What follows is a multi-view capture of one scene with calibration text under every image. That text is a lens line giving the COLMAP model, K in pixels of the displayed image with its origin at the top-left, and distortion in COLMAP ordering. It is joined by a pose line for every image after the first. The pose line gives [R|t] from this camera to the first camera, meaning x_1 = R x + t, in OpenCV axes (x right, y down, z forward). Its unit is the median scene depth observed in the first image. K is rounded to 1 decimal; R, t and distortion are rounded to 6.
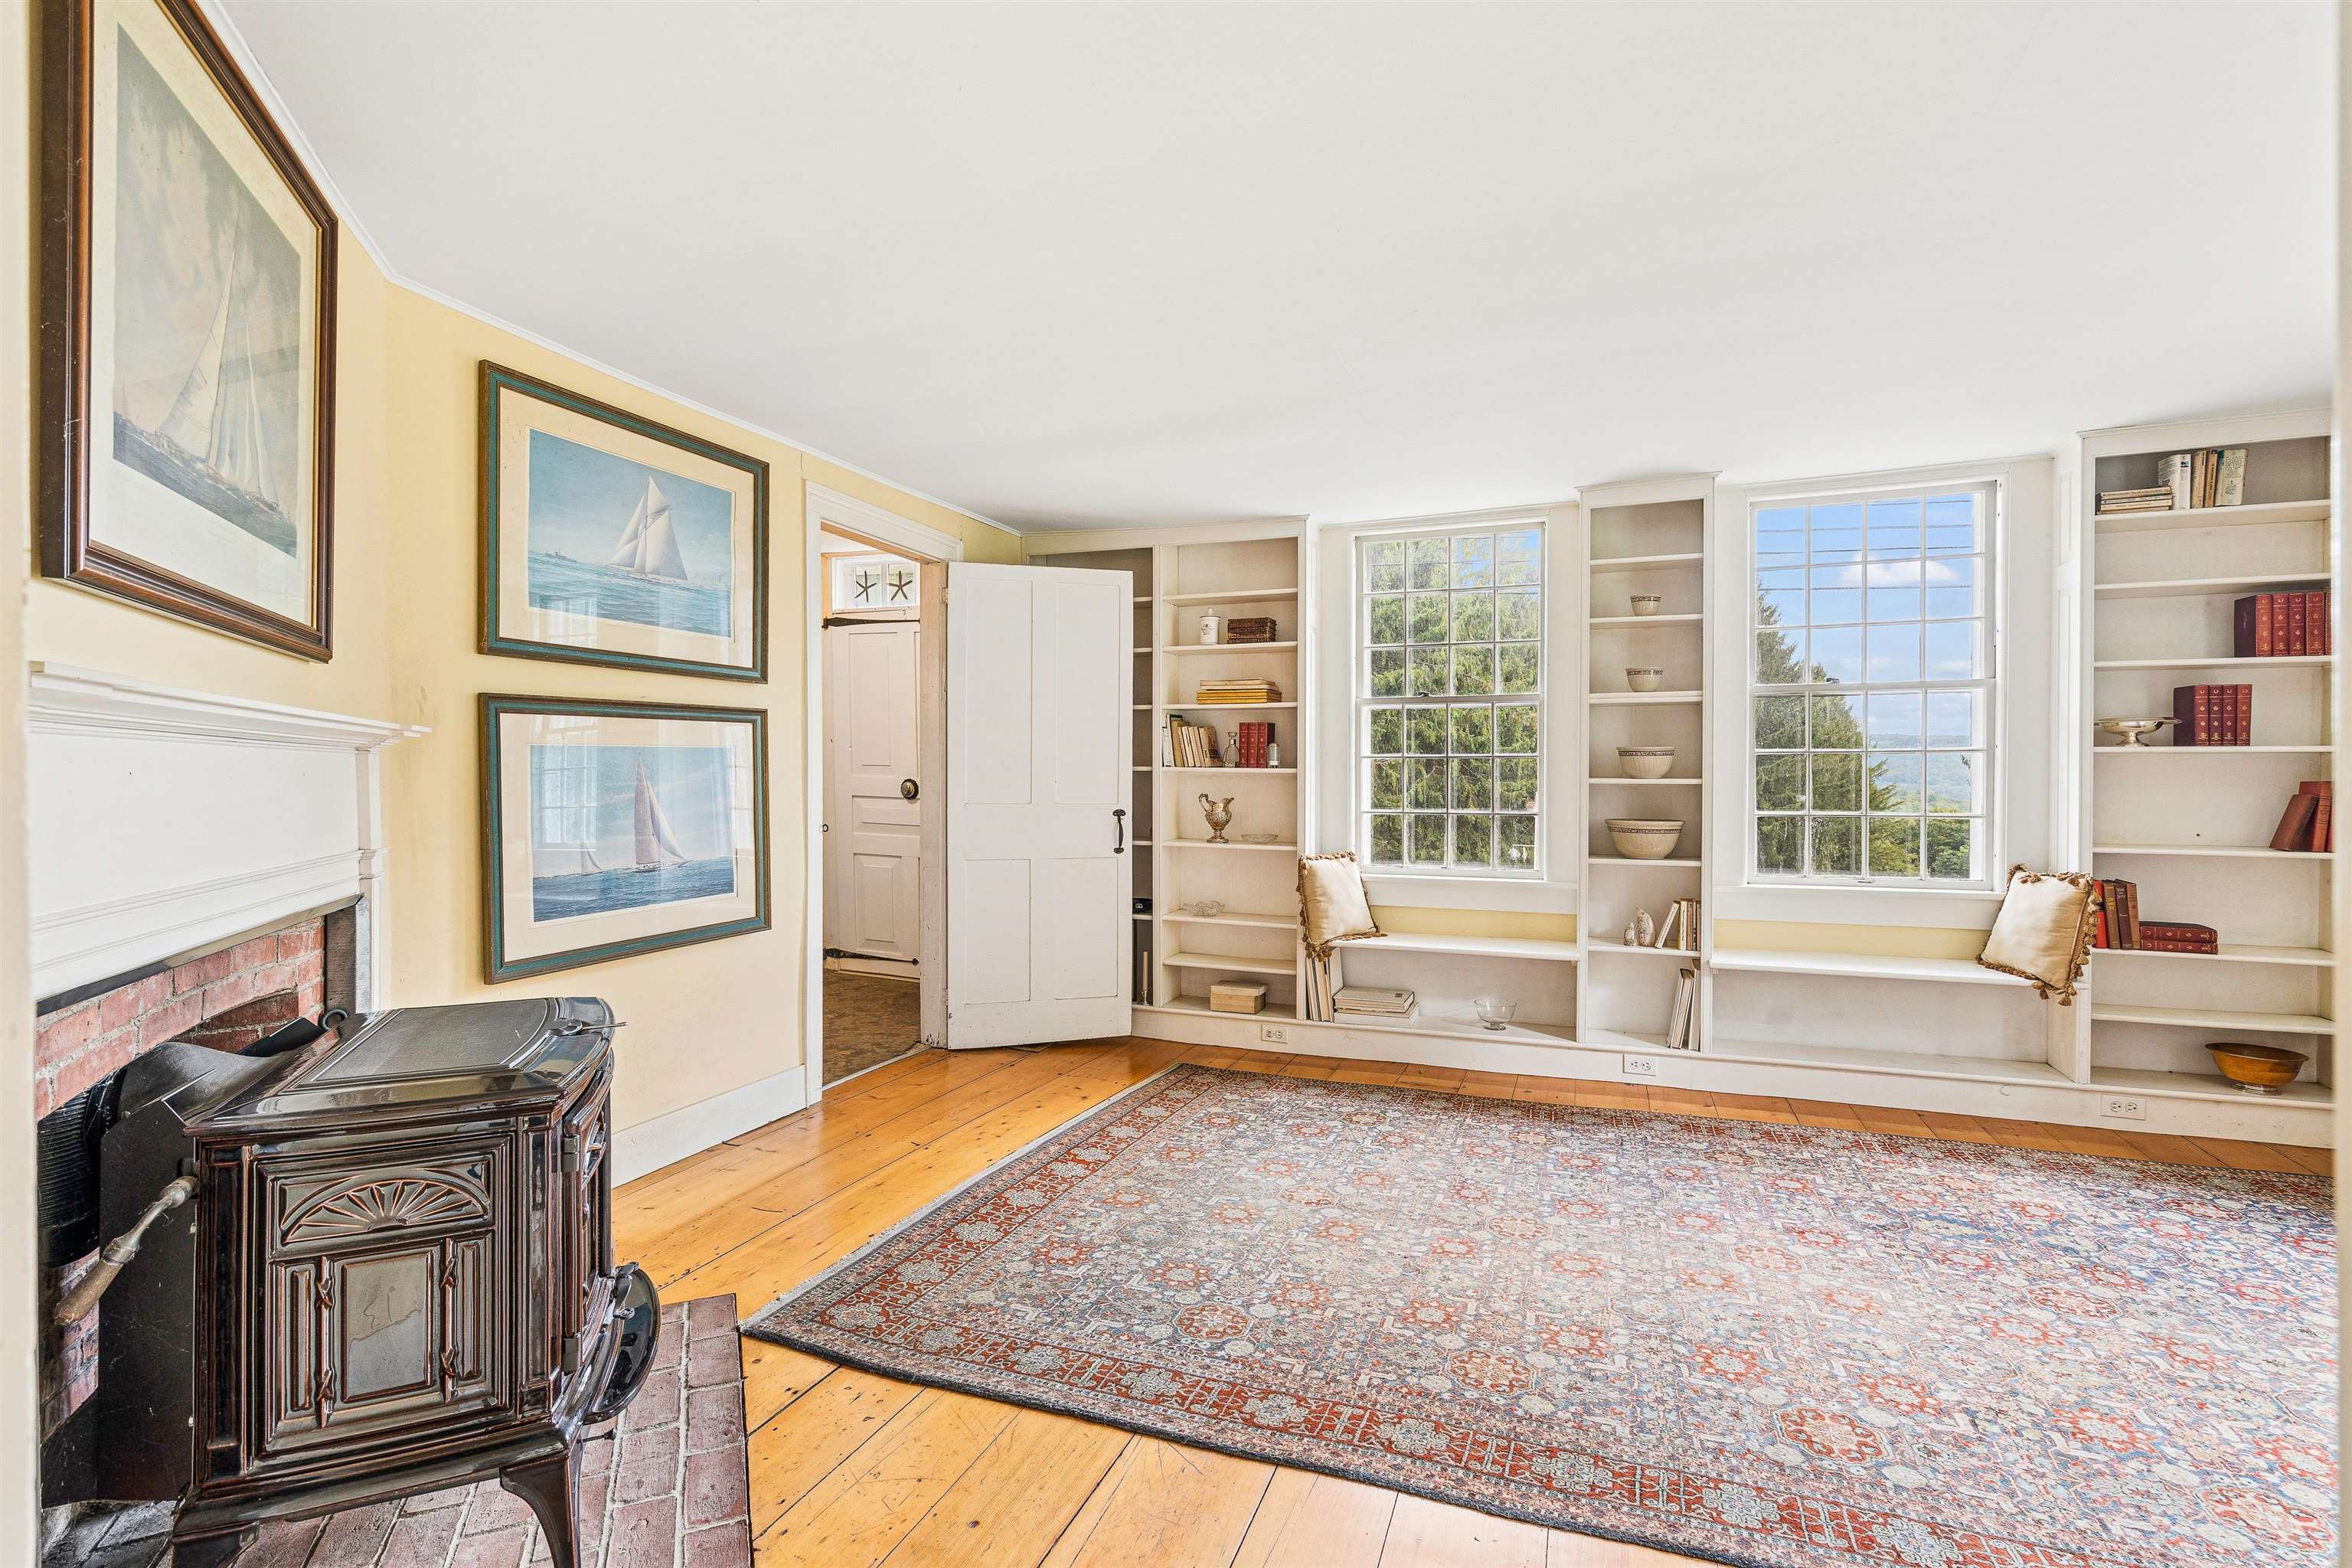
lens RADIAL K [[1104.4, 0, 1166.7], [0, 1104.4, 770.6], [0, 0, 1]] dist [-0.000987, 0.001152]
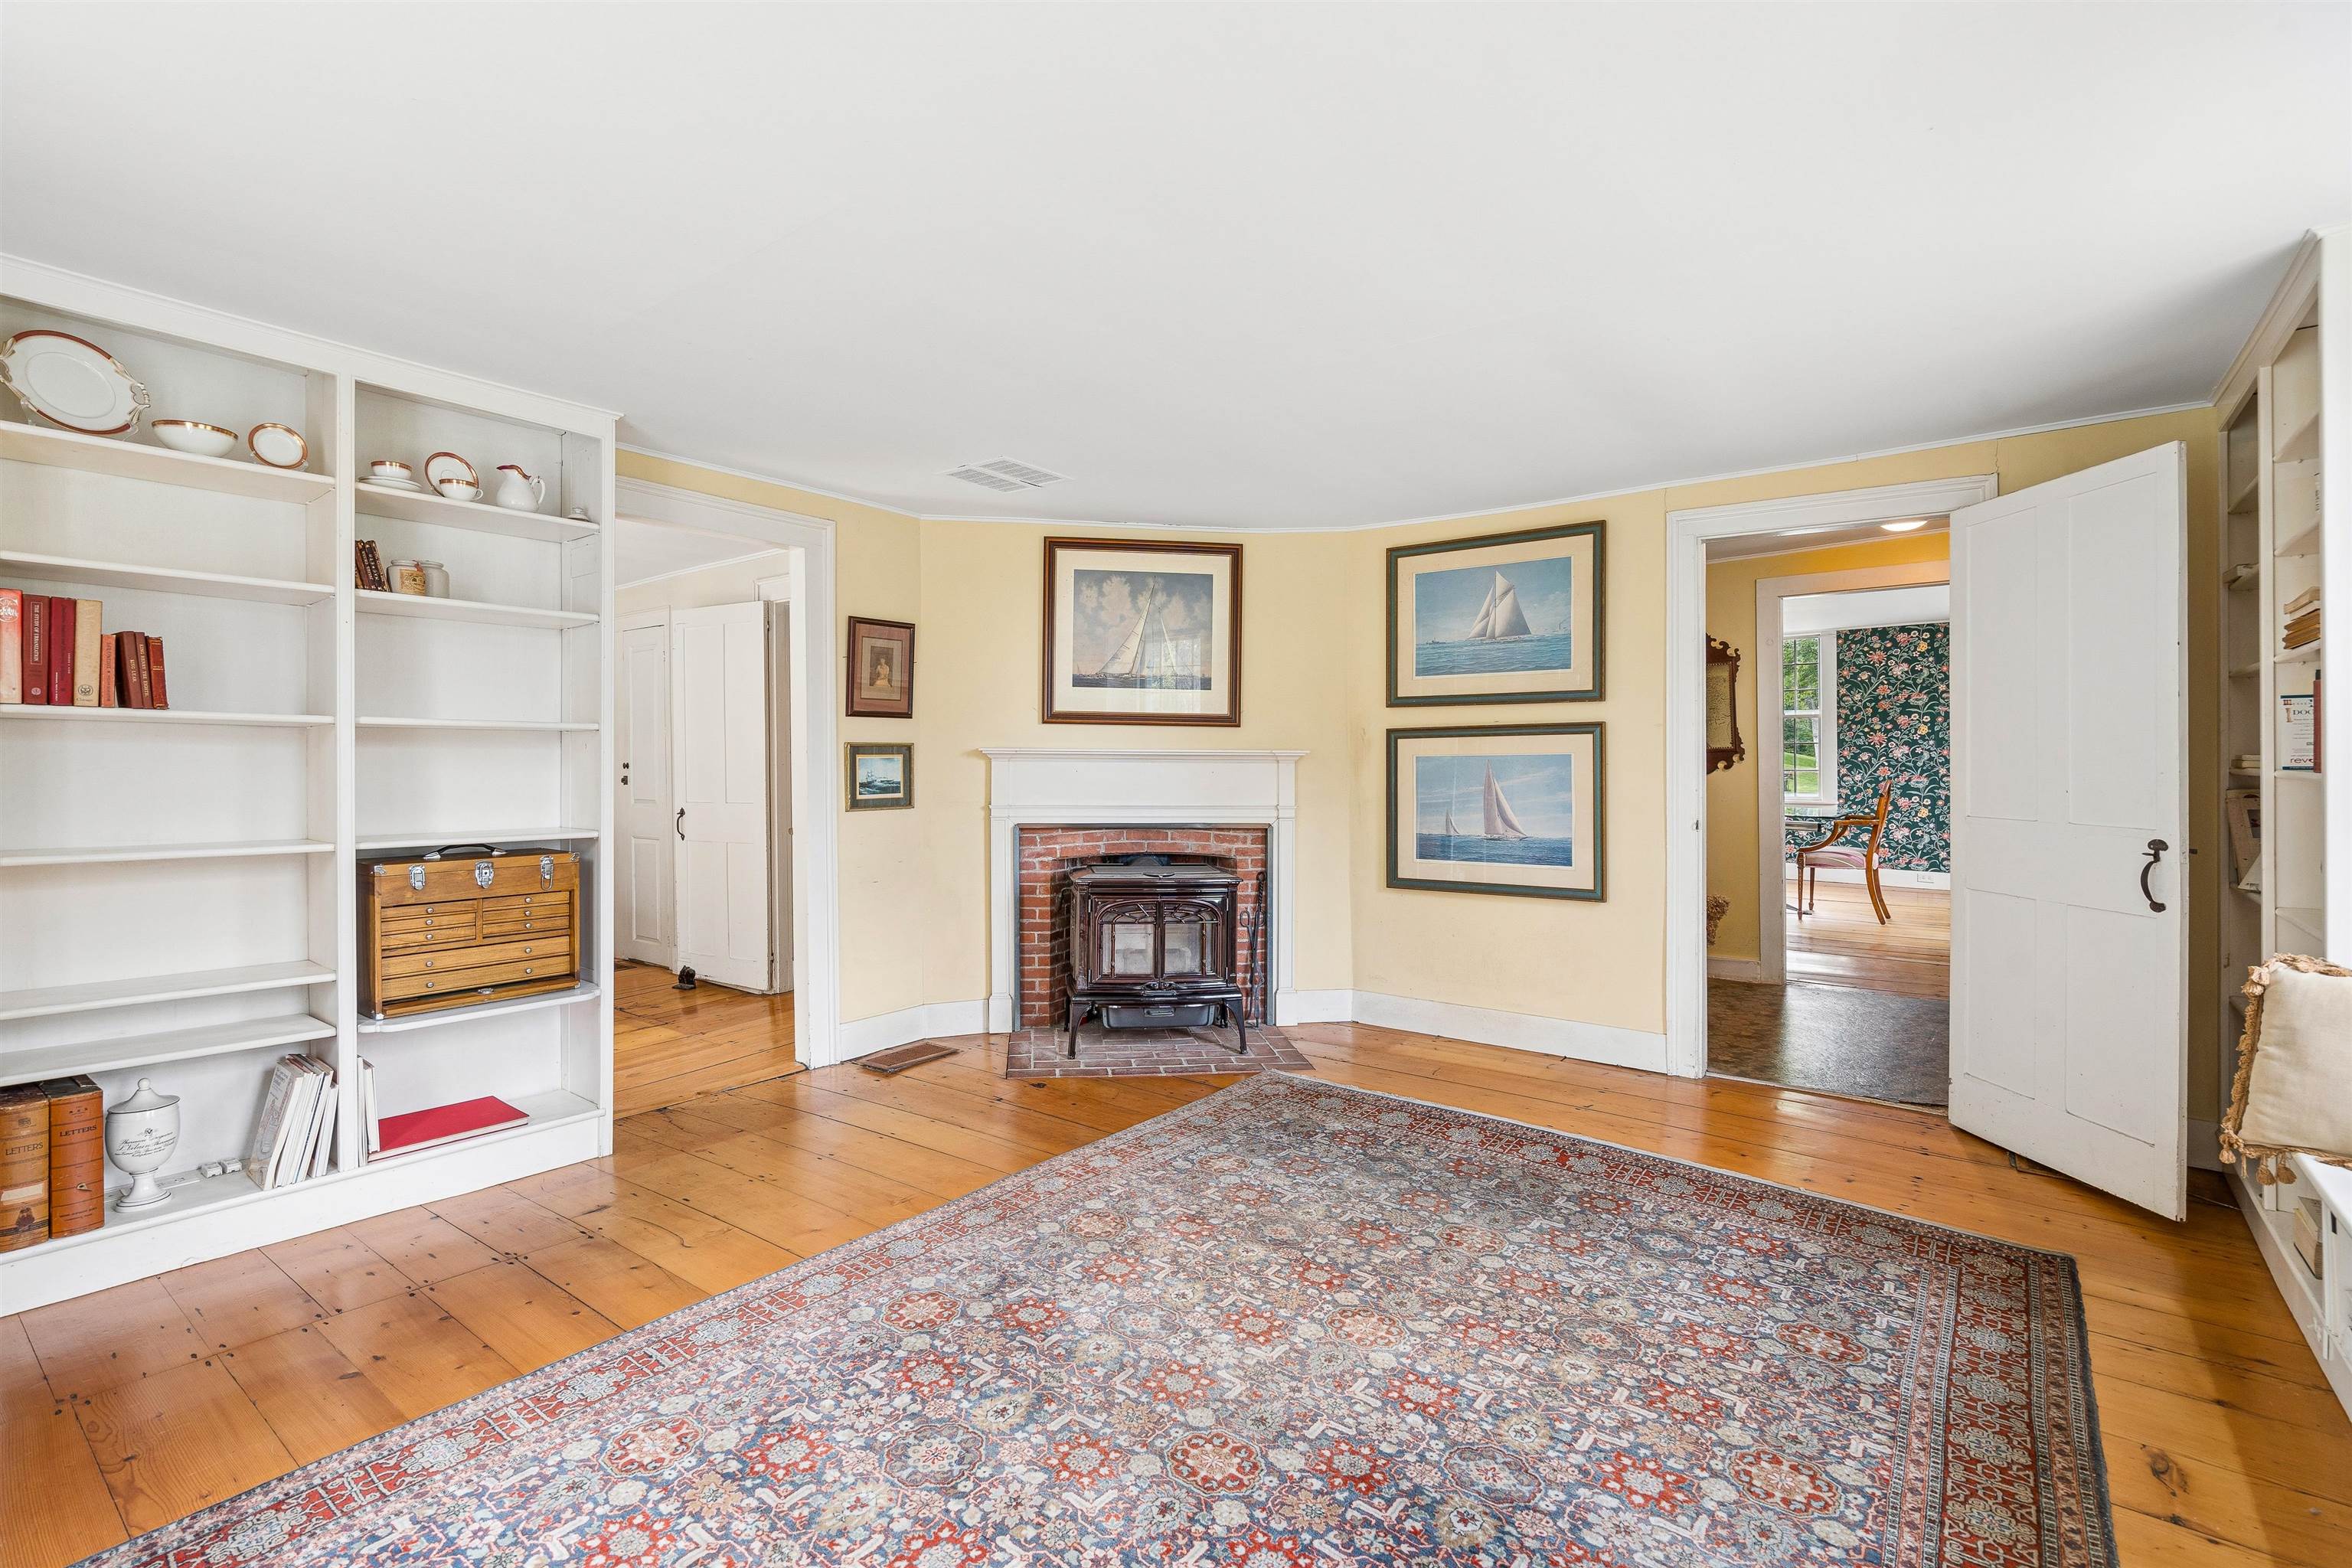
lens RADIAL K [[1066.0, 0, 1163.0], [0, 1066.0, 765.1], [0, 0, 1]] dist [-0.003233, 0.001814]
pose [[-0.277660, 0.000669, -0.960679, 1.018411], [-0.002648, 0.999995, 0.001462, -0.009331], [0.960676, 0.002950, -0.277657, 0.967857]]
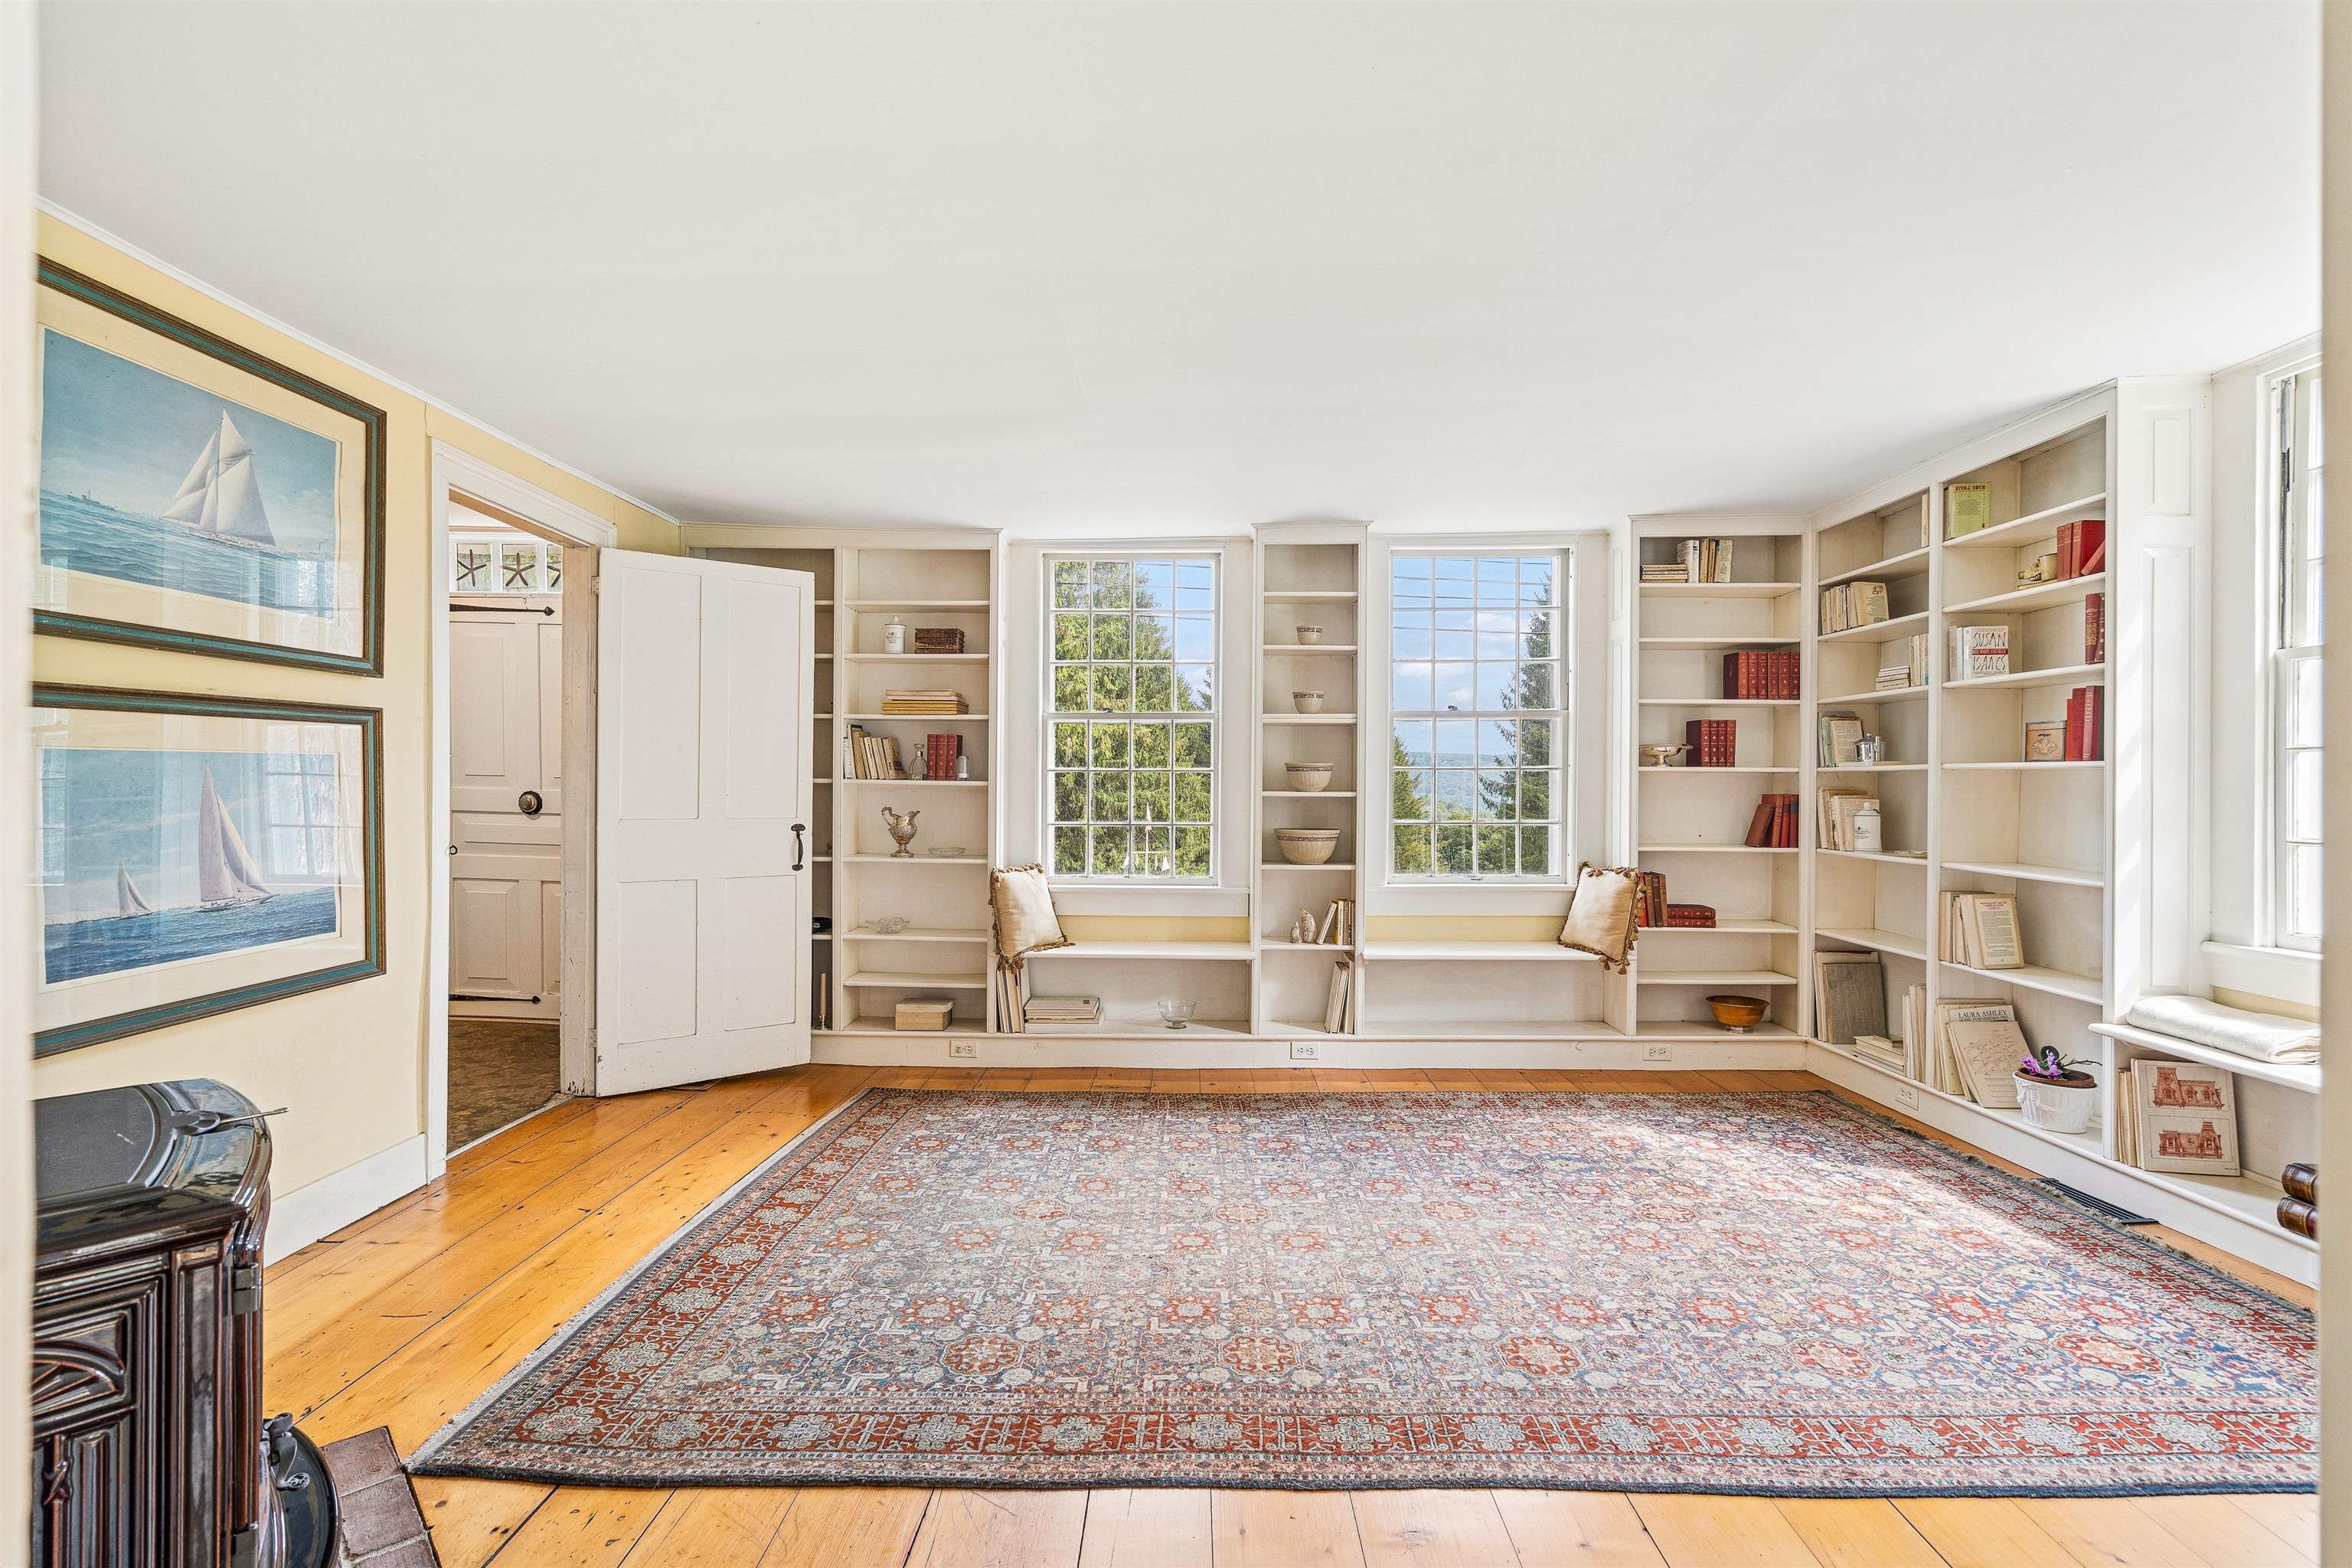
lens RADIAL K [[1082.2, 0, 1173.1], [0, 1082.2, 776.0], [0, 0, 1]] dist [-0.004441, 0.004088]
pose [[0.936867, 0.005252, 0.349646, -0.100651], [-0.003497, 0.999978, -0.005648, -0.002675], [-0.349668, 0.004069, 0.936865, 0.037491]]
